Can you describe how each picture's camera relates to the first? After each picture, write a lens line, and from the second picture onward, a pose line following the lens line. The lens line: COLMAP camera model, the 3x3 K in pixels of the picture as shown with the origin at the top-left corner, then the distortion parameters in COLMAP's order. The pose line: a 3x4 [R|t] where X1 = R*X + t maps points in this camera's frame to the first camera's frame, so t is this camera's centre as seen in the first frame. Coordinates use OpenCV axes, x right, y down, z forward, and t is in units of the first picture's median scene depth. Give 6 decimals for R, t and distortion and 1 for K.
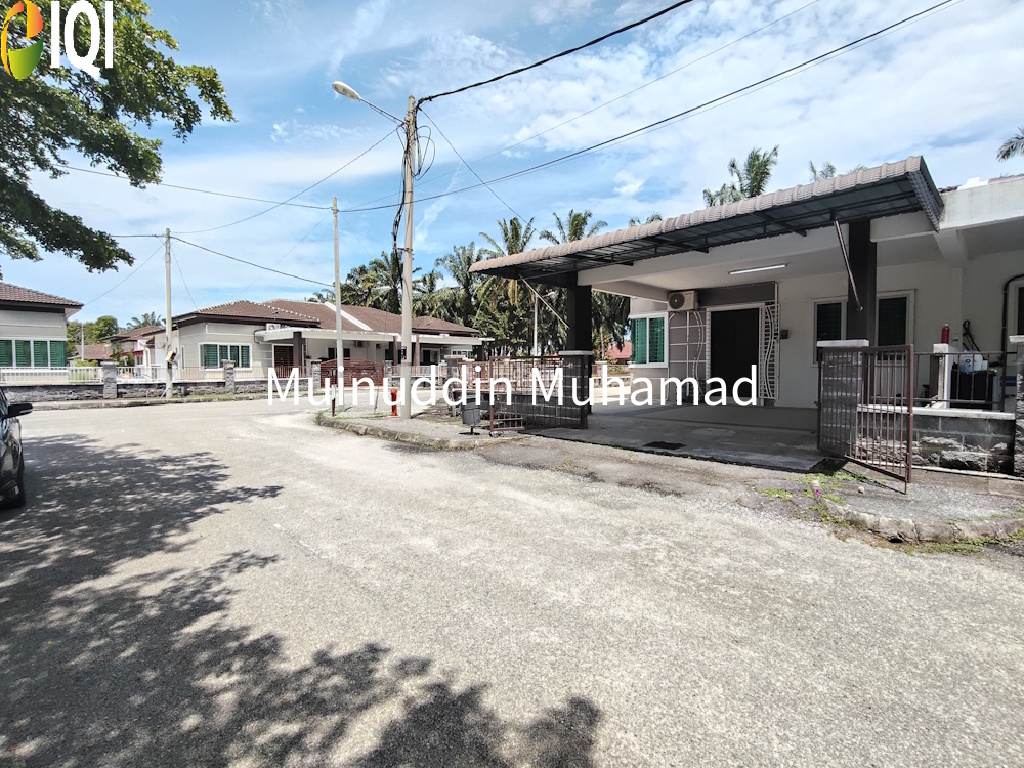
lens RADIAL K [[481.6, 0, 506.9], [0, 481.6, 382.7], [0, 0, 1]] dist [0.000721, -0.000328]
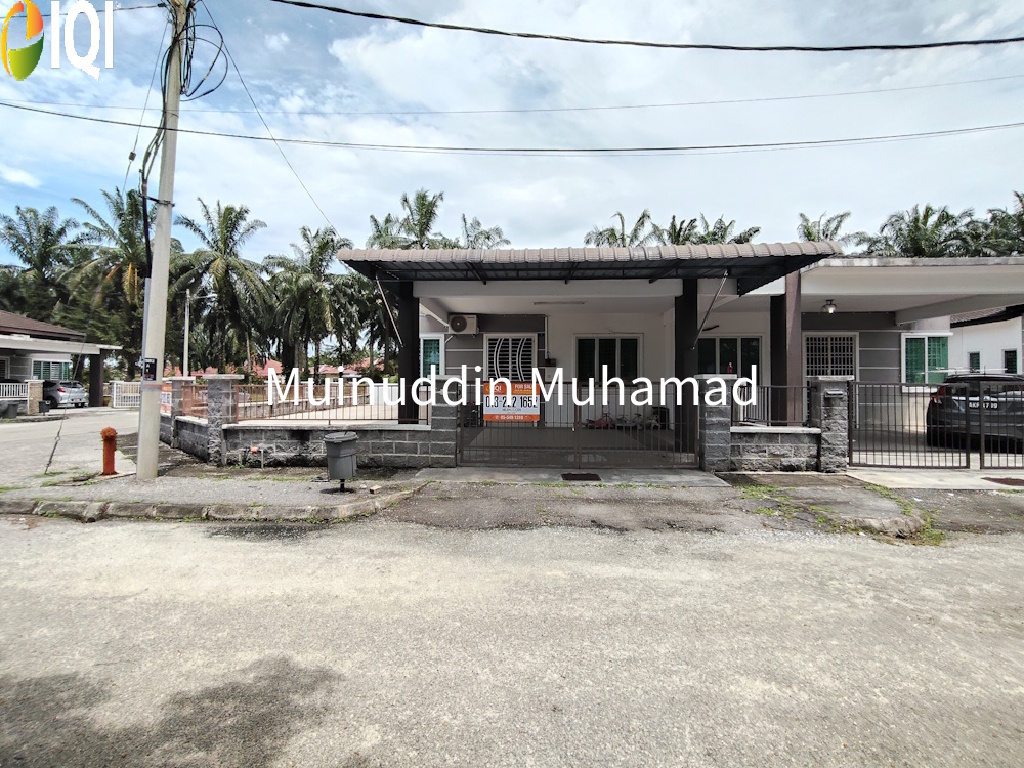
lens RADIAL K [[487.7, 0, 502.8], [0, 487.7, 374.4], [0, 0, 1]] dist [-0.001348, 0.000683]
pose [[0.743385, 0.023691, 0.668444, -0.480407], [0.013836, 0.998614, -0.050780, -0.029593], [-0.668720, 0.046997, 0.742027, 0.409256]]
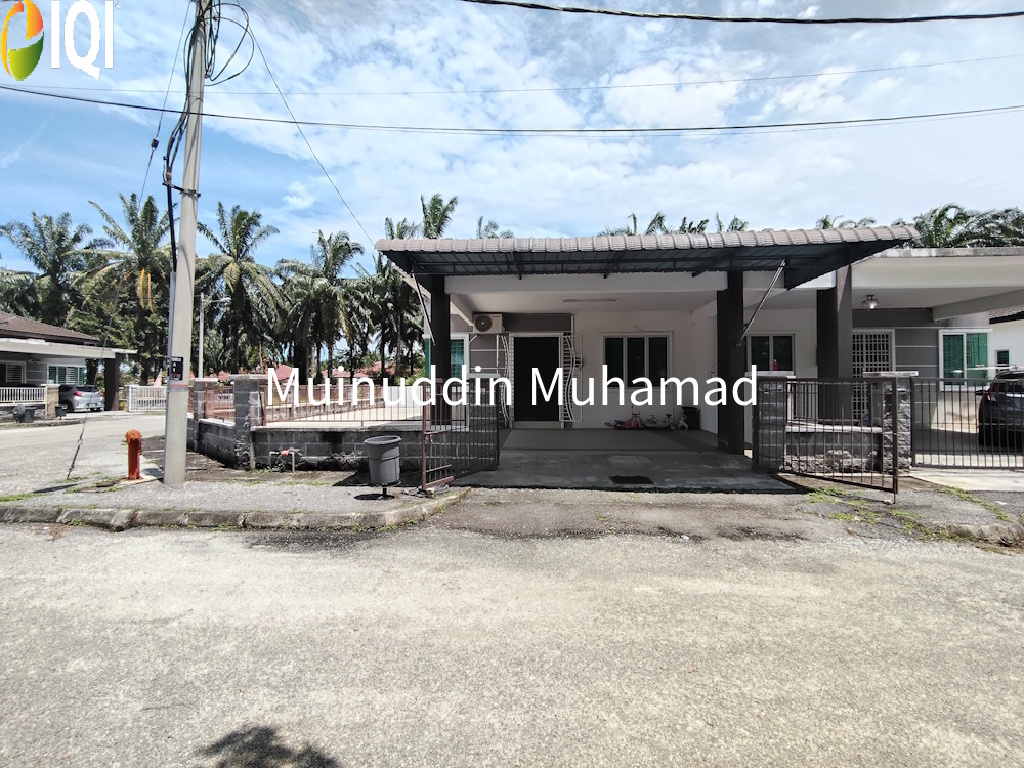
lens RADIAL K [[480.8, 0, 506.3], [0, 480.8, 379.0], [0, 0, 1]] dist [0.000969, 0.000330]
pose [[0.746931, 0.017572, 0.664669, -0.493644], [0.019289, 0.998657, -0.048078, -0.022986], [-0.664622, 0.048732, 0.745589, 0.514001]]
